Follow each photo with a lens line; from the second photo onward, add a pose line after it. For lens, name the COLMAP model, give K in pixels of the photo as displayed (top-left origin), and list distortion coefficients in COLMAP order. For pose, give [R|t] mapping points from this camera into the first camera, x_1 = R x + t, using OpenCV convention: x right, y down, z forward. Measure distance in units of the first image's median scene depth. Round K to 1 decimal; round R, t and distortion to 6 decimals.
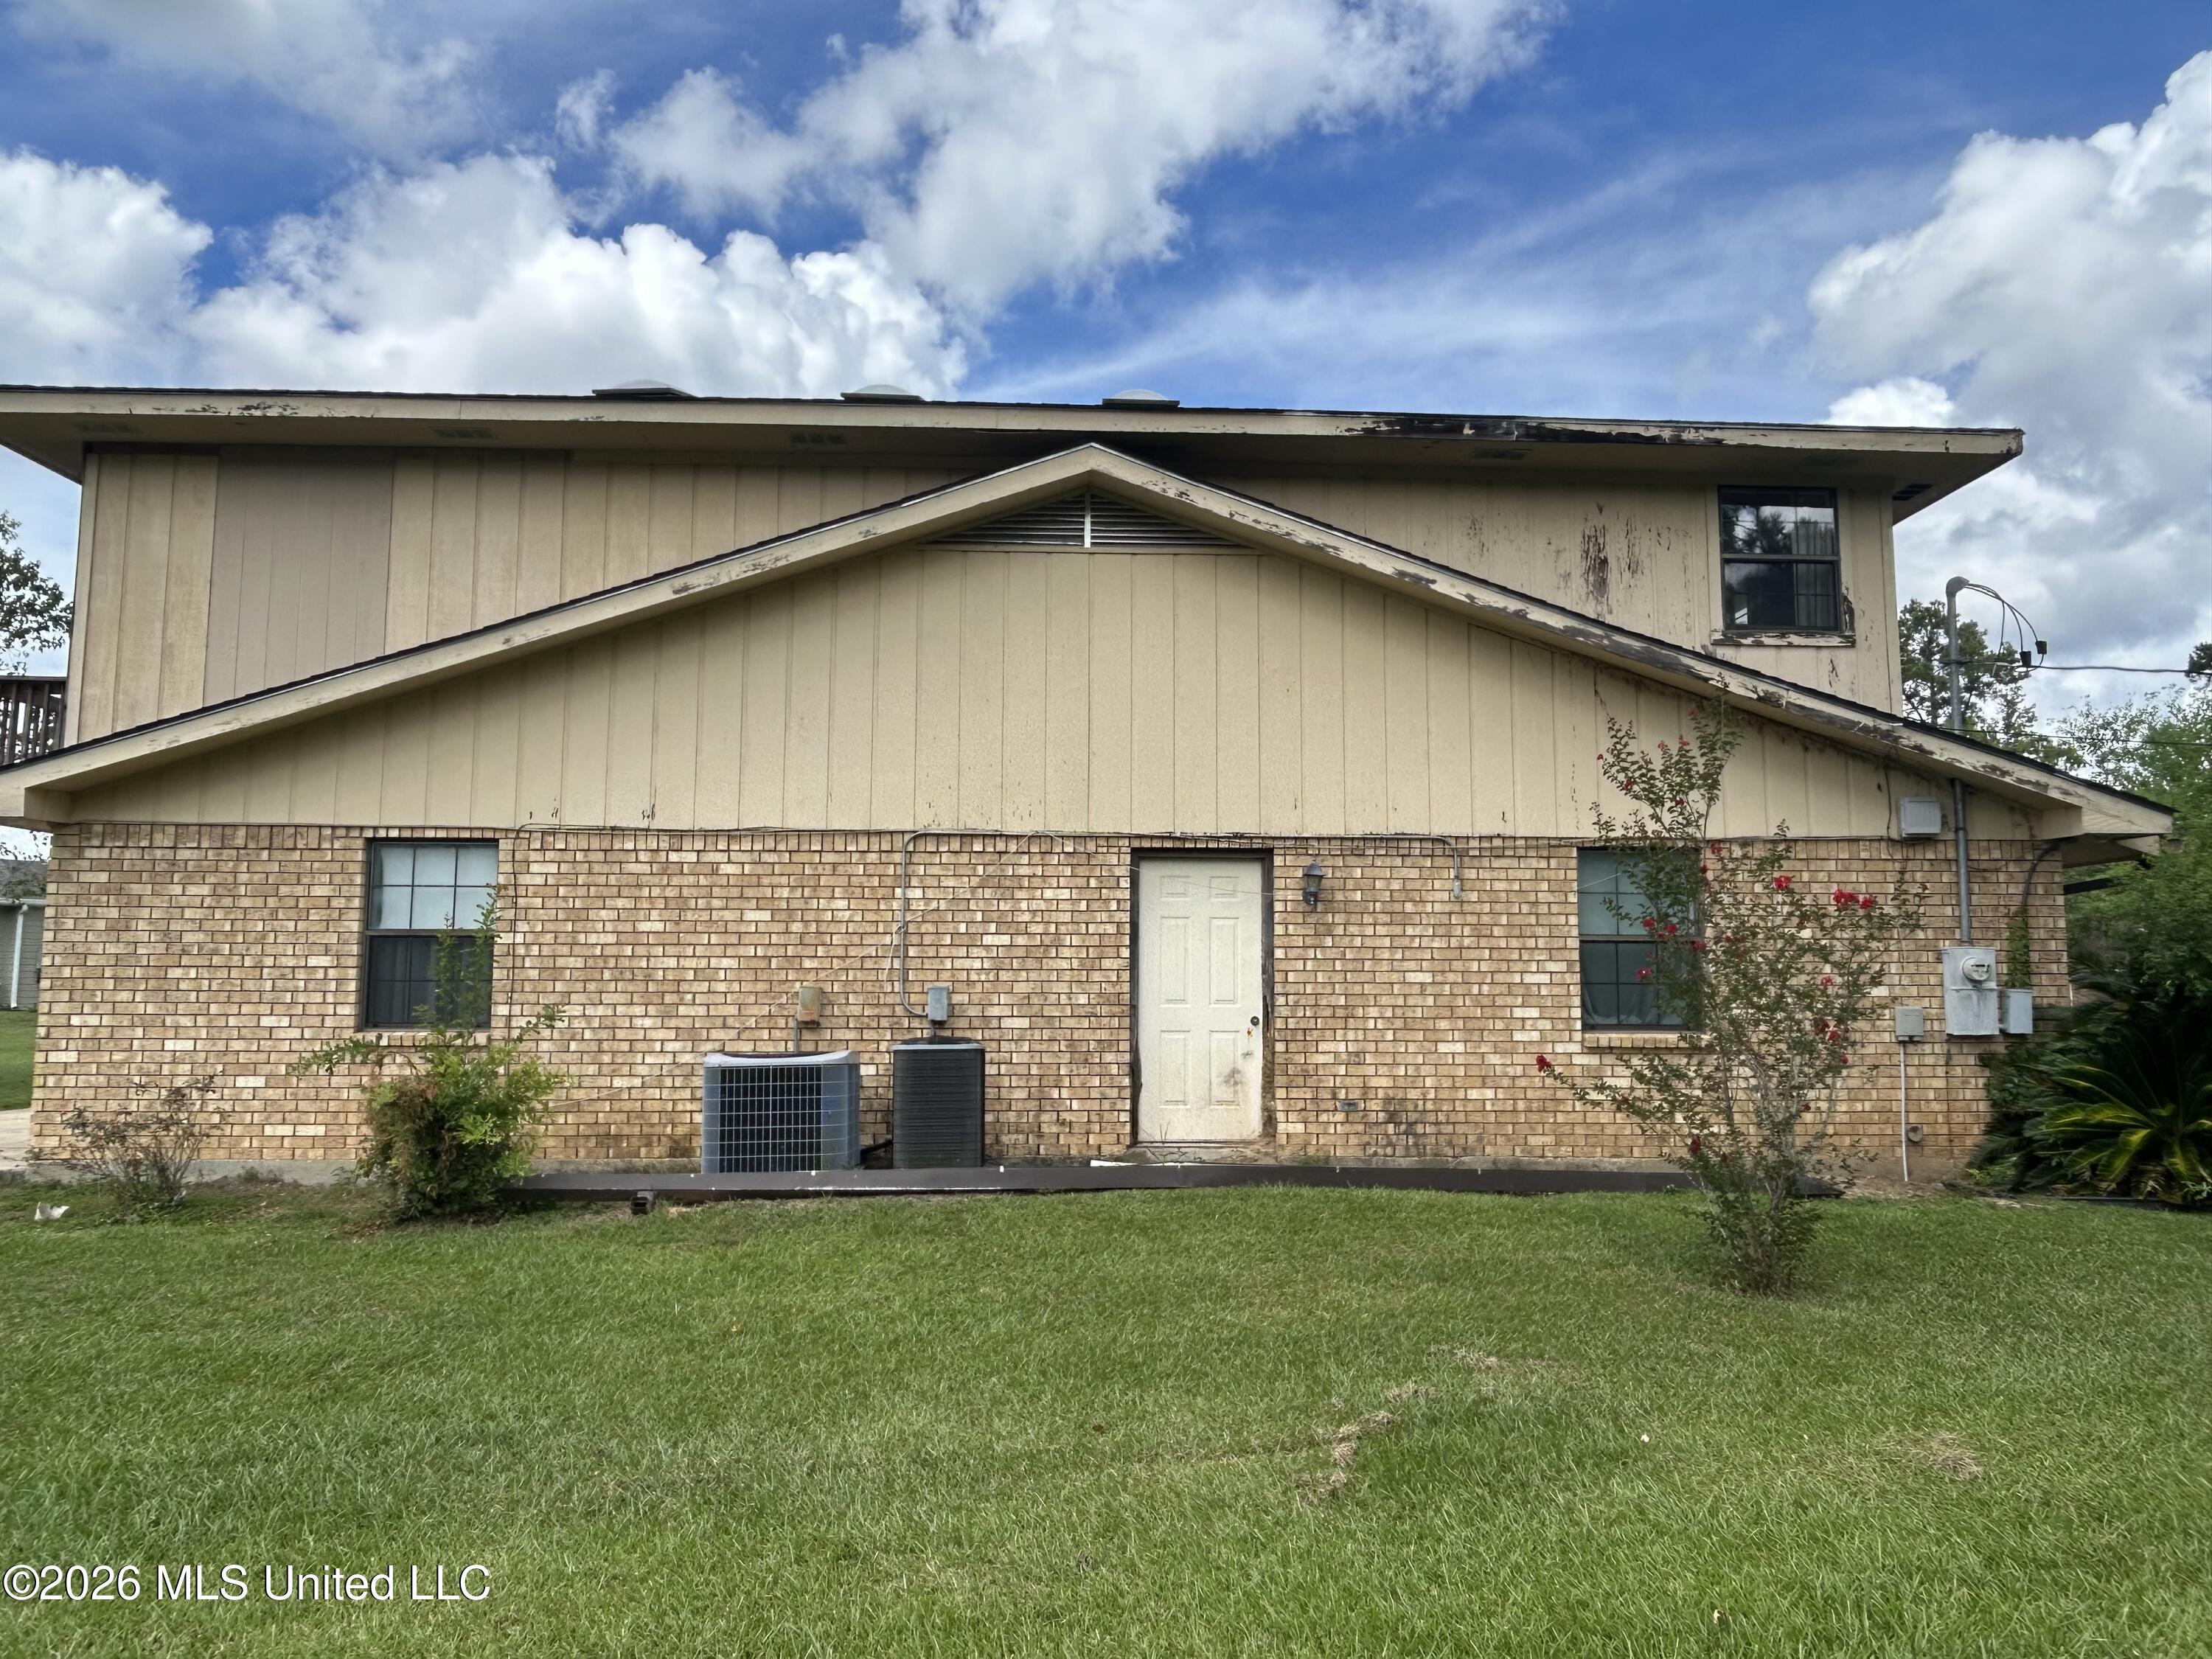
lens RADIAL K [[1495.3, 0, 1105.1], [0, 1495.3, 827.8], [0, 0, 1]] dist [-0.005856, -0.001307]
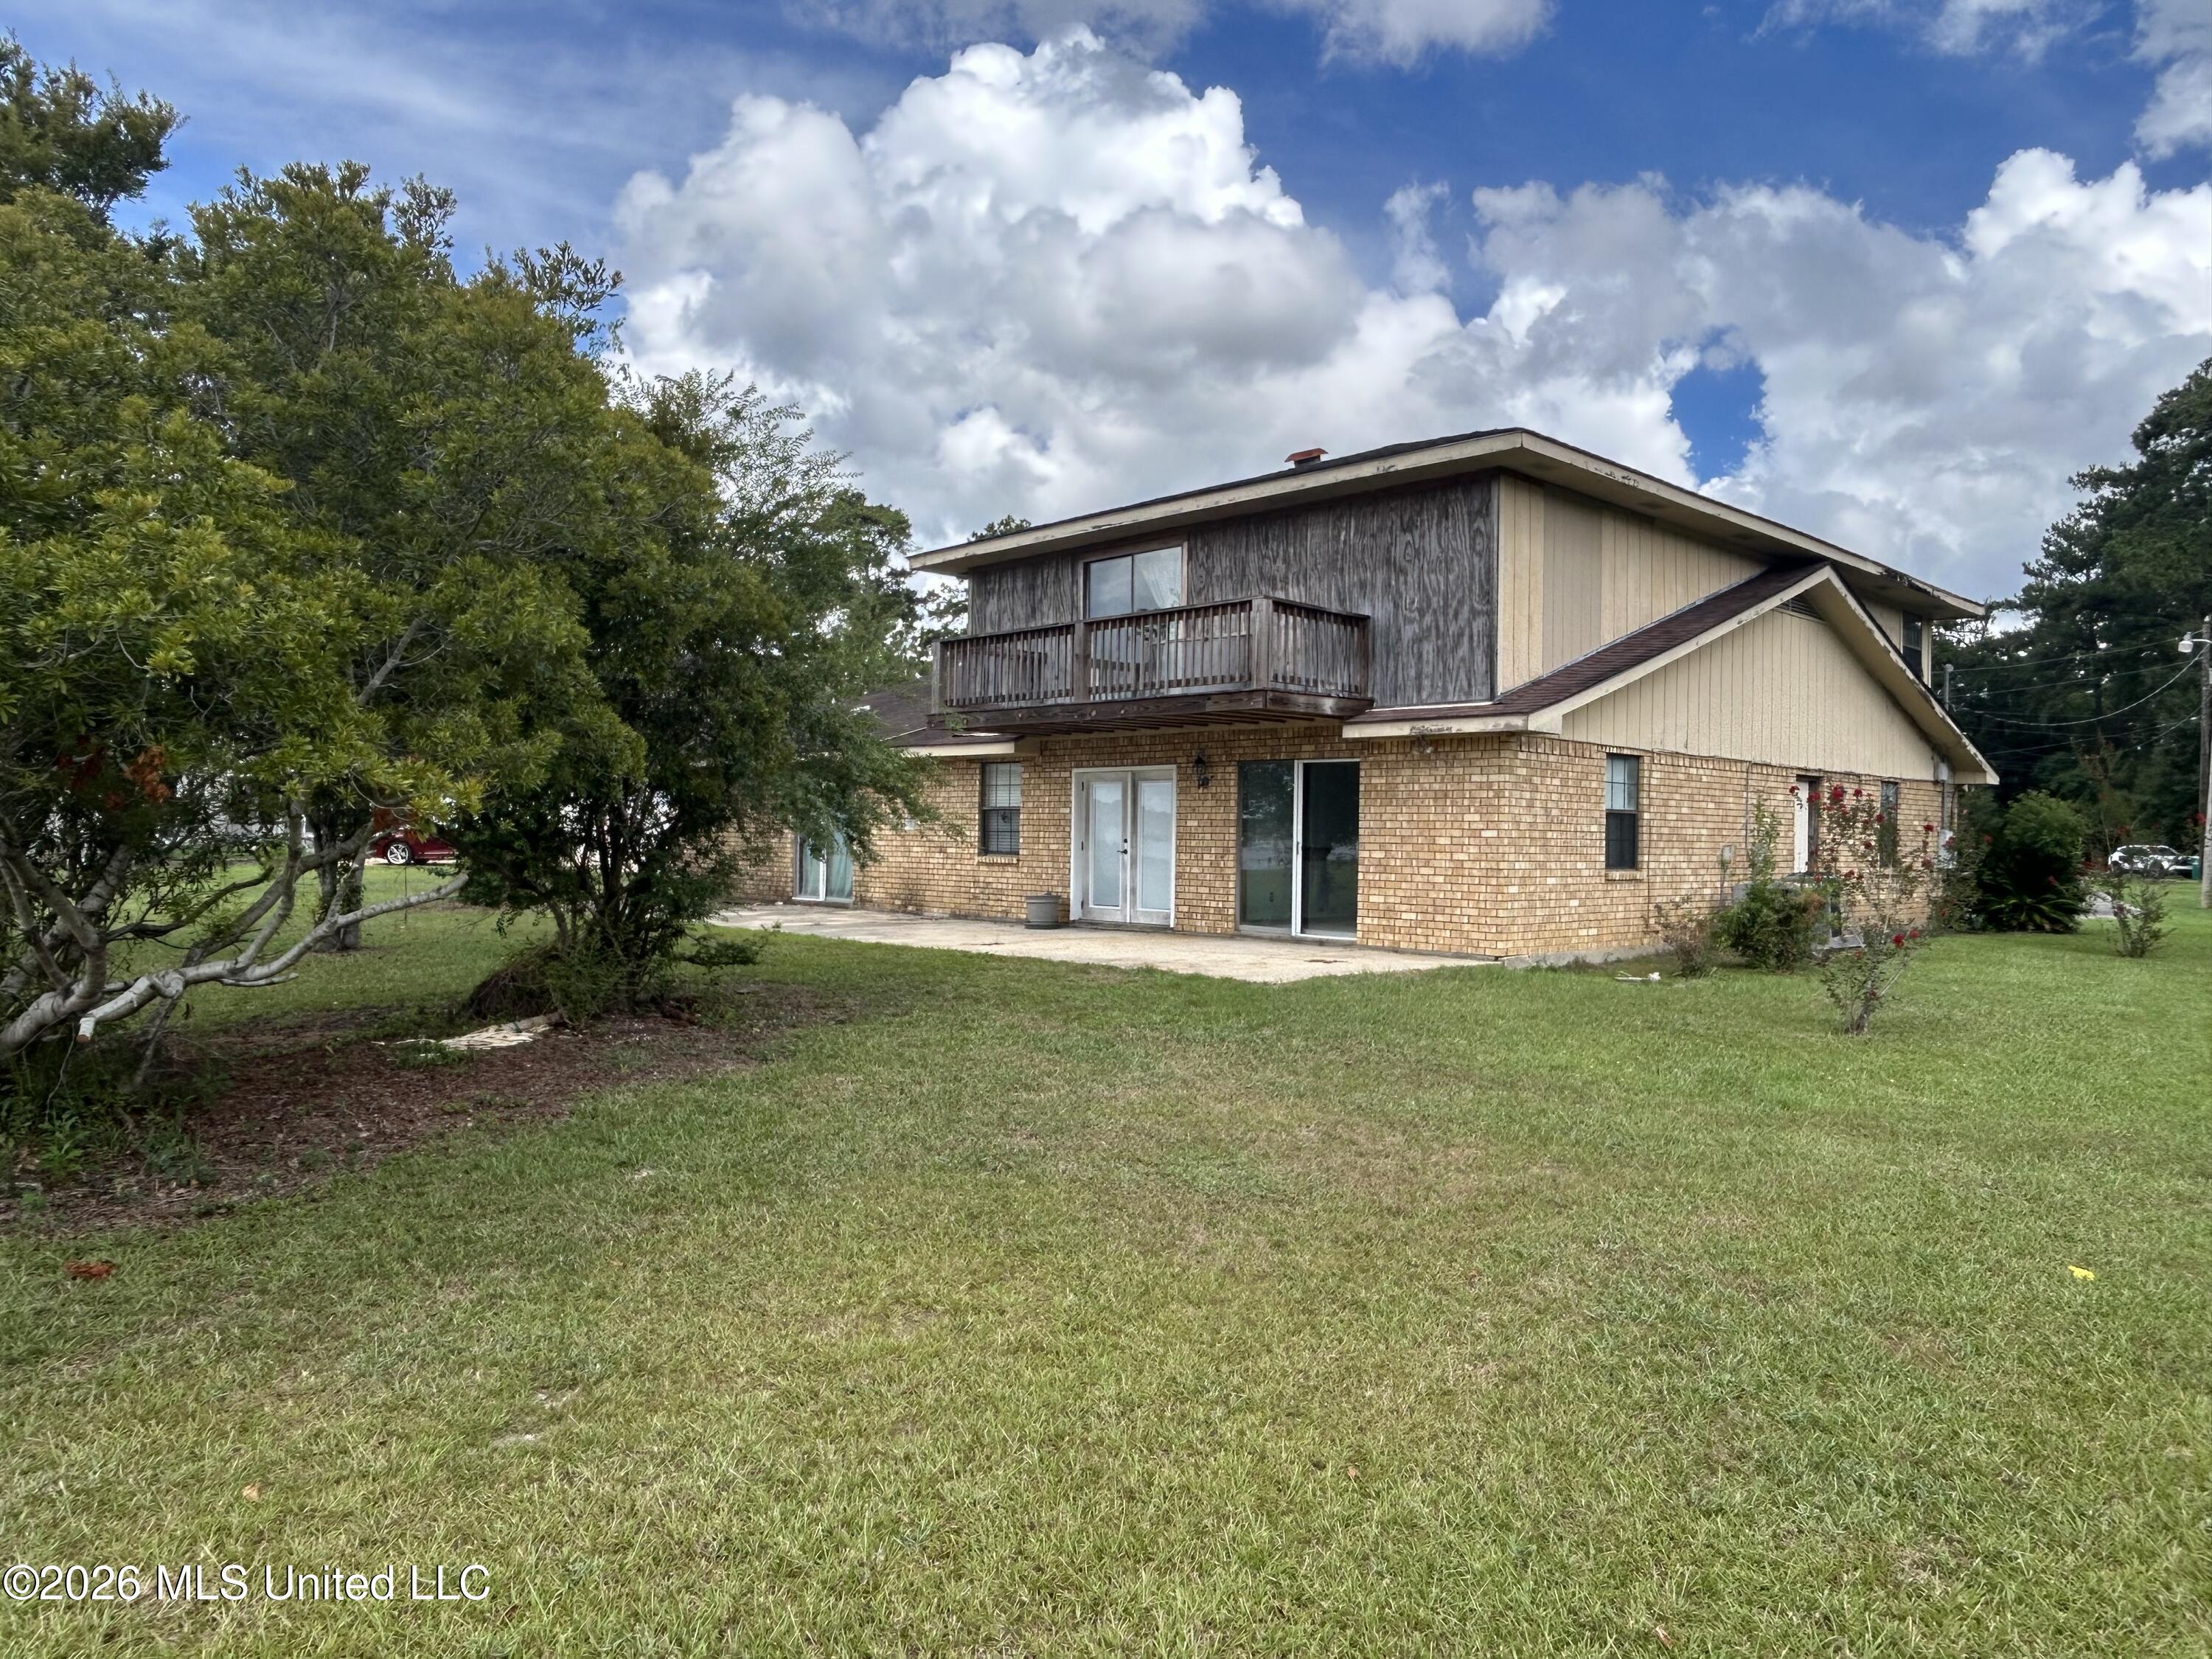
lens RADIAL K [[1495.3, 0, 1097.8], [0, 1495.3, 832.9], [0, 0, 1]] dist [-0.005856, -0.001307]
pose [[0.750313, 0.007664, 0.661038, -1.955811], [-0.082805, 0.993147, 0.082474, 0.005541], [-0.655876, -0.116618, 0.745806, 0.143831]]
